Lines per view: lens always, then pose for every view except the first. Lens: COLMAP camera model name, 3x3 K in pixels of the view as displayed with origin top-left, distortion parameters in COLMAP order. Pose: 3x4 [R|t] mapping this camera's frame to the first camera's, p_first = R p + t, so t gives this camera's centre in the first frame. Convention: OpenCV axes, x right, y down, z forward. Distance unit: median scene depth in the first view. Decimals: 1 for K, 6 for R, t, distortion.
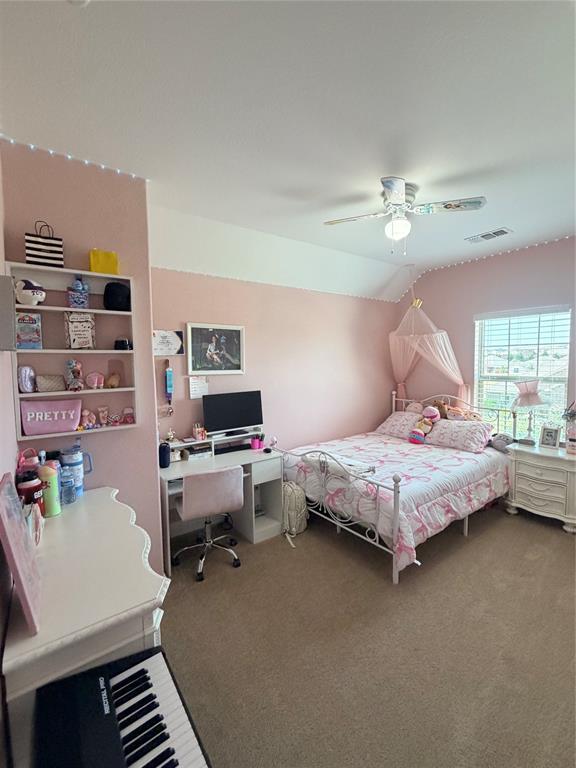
lens RADIAL K [[329.4, 0, 289.5], [0, 329.4, 382.1], [0, 0, 1]] dist [-0.001214, -0.000090]
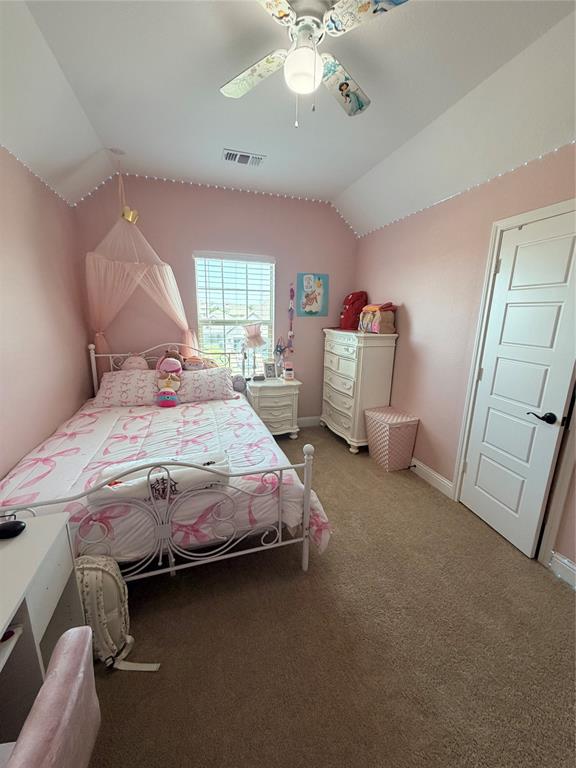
lens RADIAL K [[305.1, 0, 292.0], [0, 305.1, 381.7], [0, 0, 1]] dist [-0.000294, 0.000002]
pose [[0.329134, -0.191394, 0.924683, -0.223545], [0.038568, 0.981151, 0.189354, -0.000800], [-0.943495, -0.026659, 0.330312, 0.562071]]
